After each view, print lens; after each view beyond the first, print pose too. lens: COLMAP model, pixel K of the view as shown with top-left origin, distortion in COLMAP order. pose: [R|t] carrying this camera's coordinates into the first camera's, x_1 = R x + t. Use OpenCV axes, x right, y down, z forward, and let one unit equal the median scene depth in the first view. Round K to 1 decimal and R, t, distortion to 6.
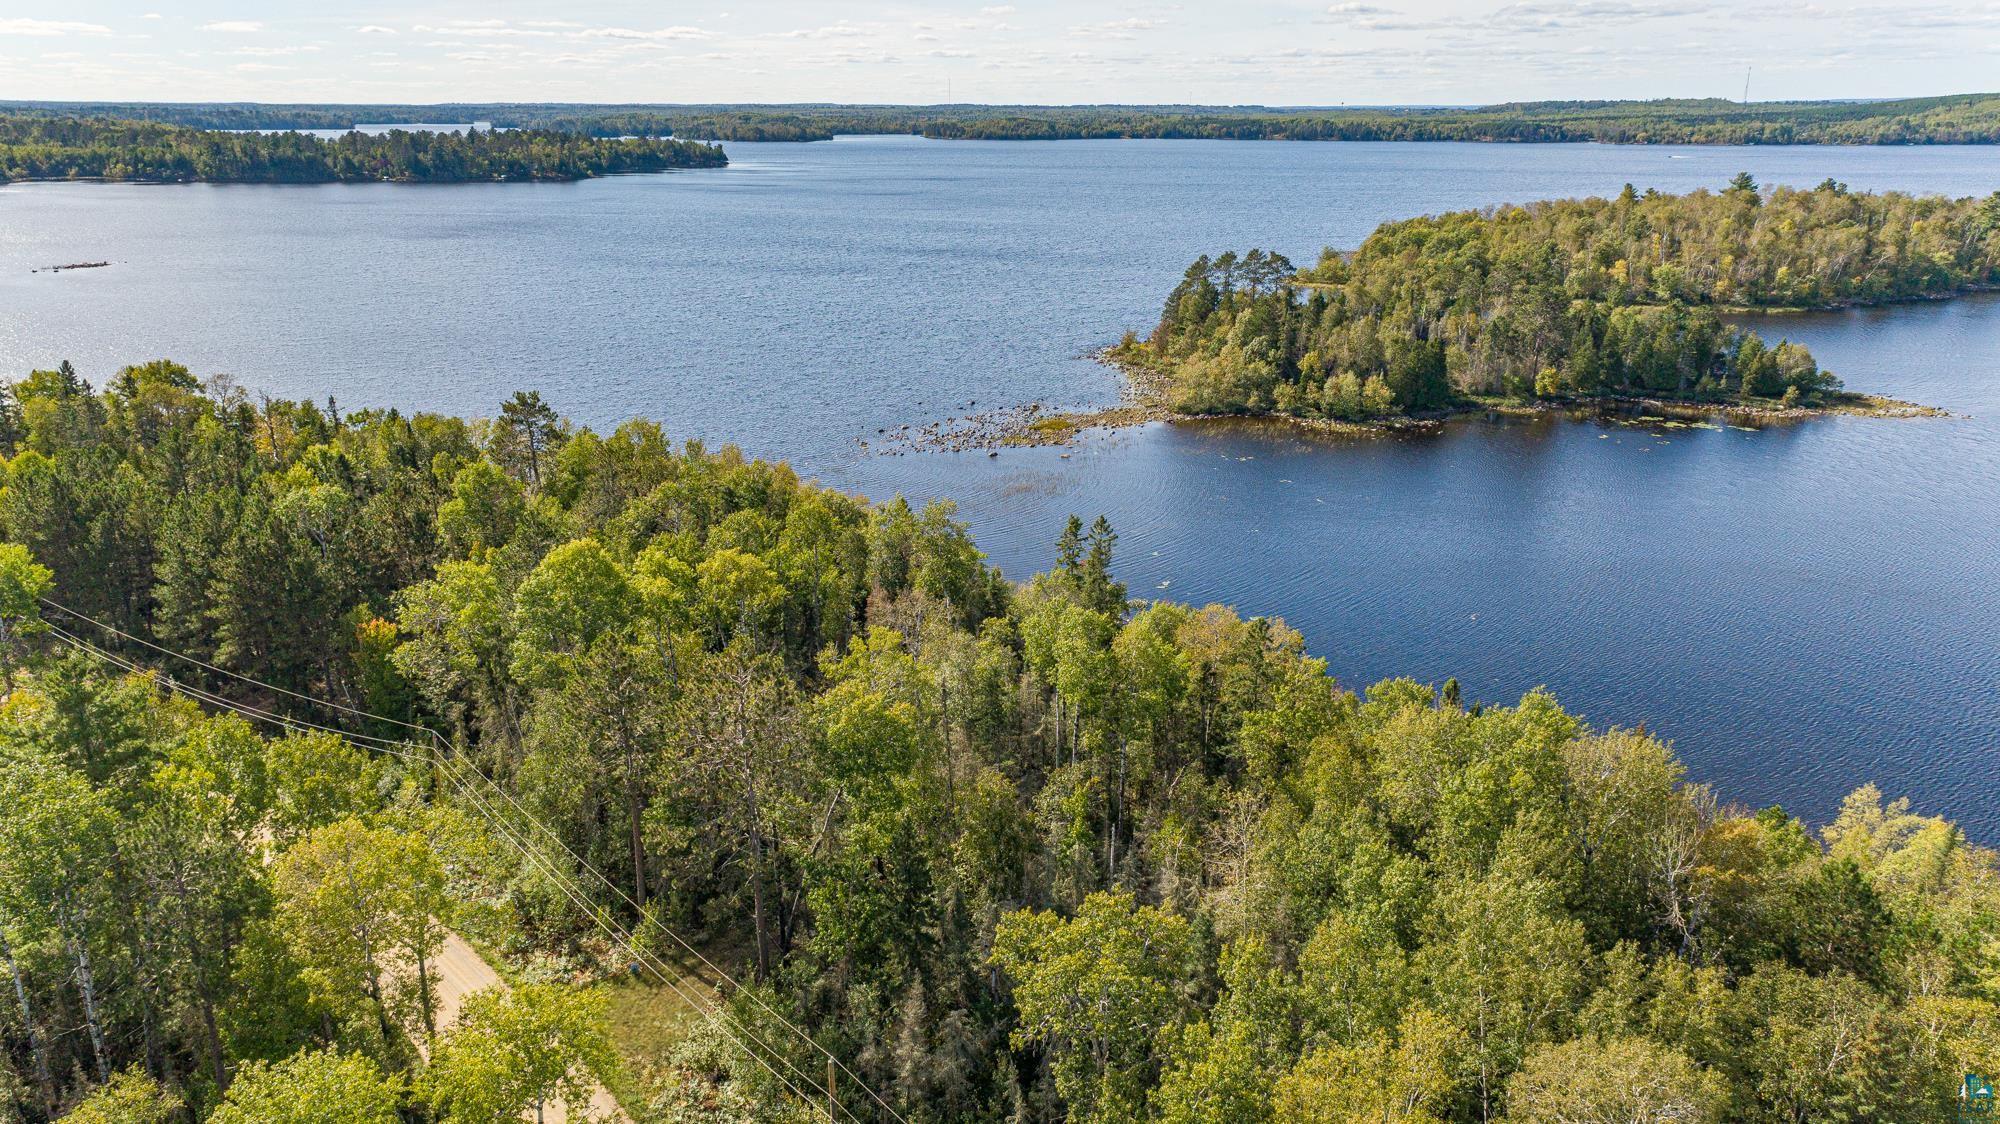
lens RADIAL K [[1318.9, 0, 1000.0], [0, 1318.9, 562.0], [0, 0, 1]] dist [0.001440, 0.019201]
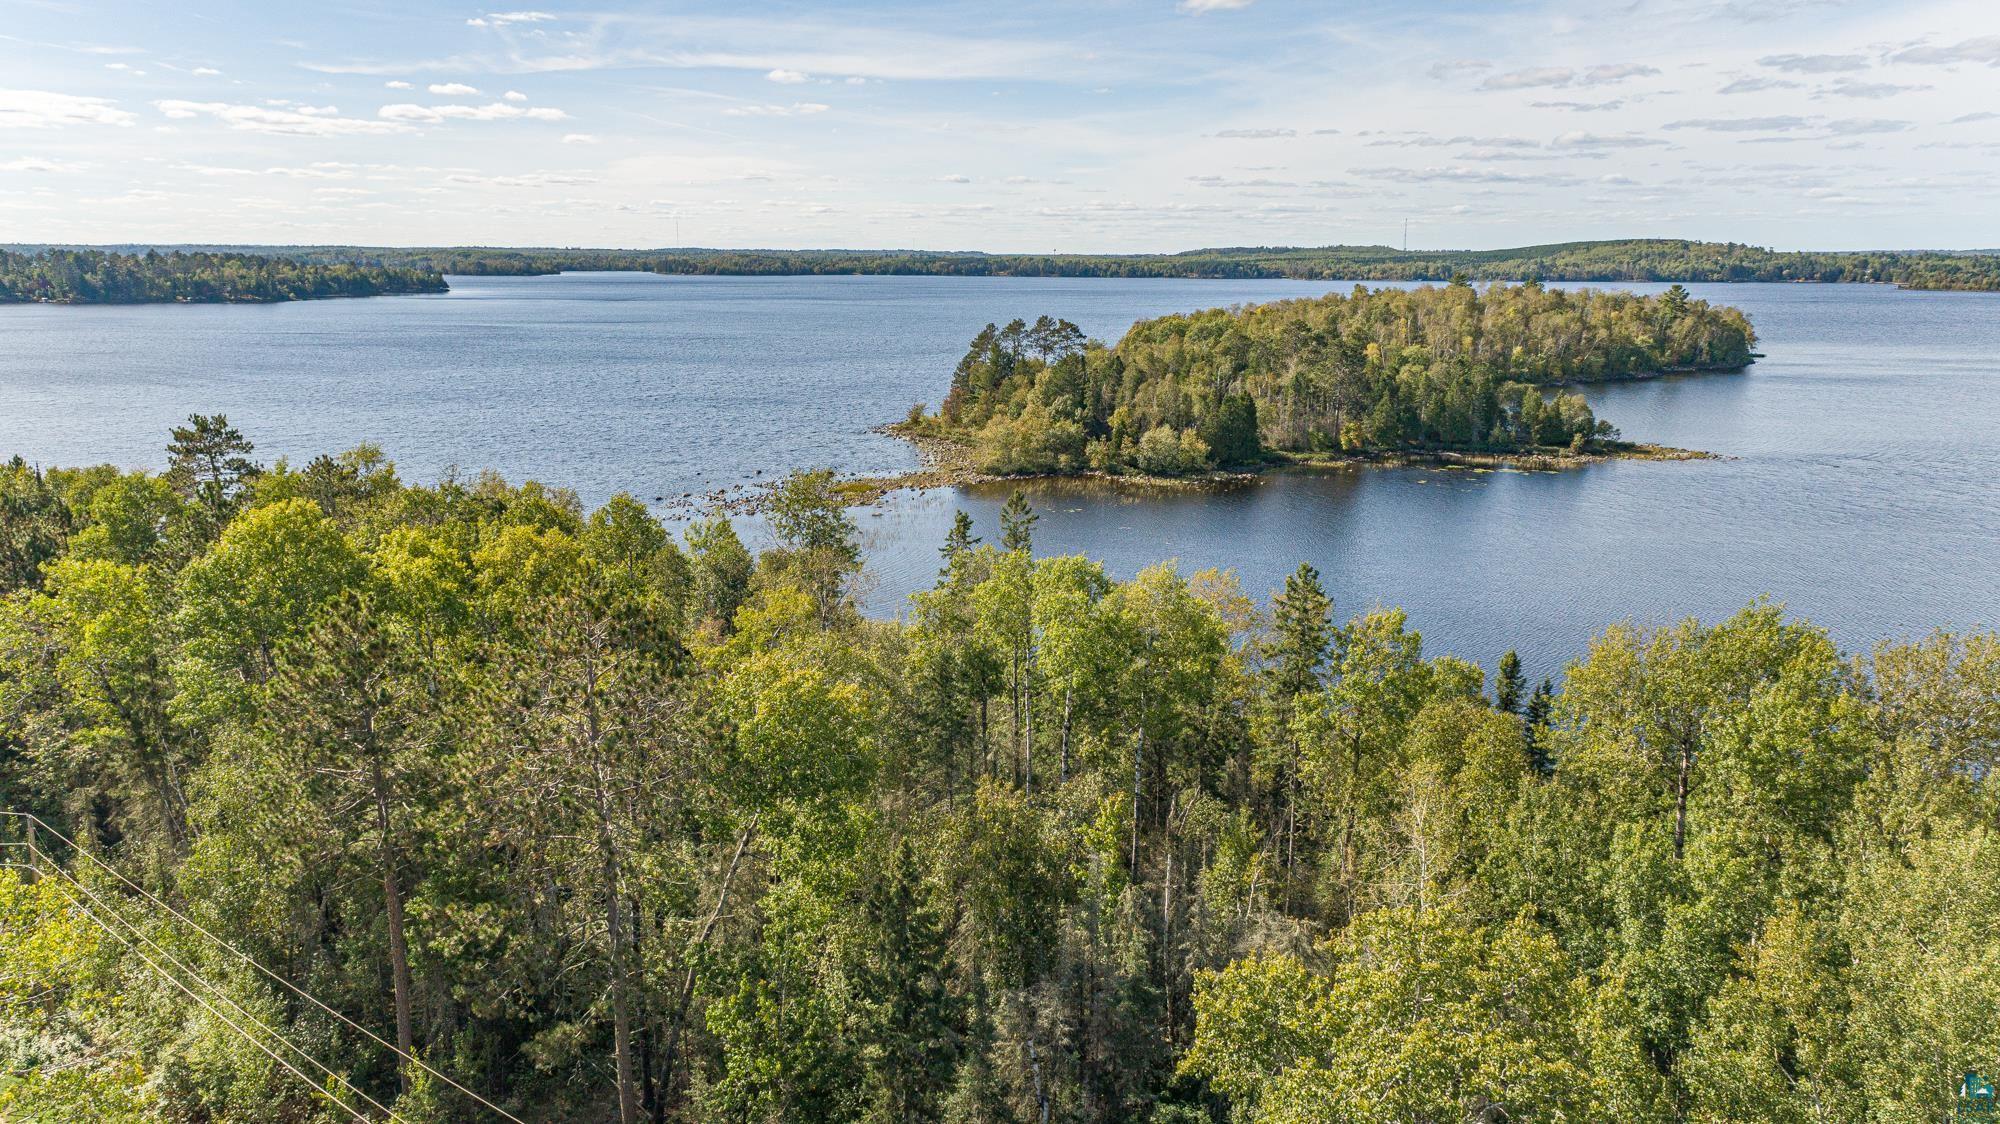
lens RADIAL K [[1318.9, 0, 1000.0], [0, 1318.9, 562.0], [0, 0, 1]] dist [0.001440, 0.019201]
pose [[0.981149, -0.038822, 0.189312, -0.031892], [0.056527, 0.994423, -0.089038, 0.029429], [-0.184800, 0.098061, 0.977872, 0.097513]]
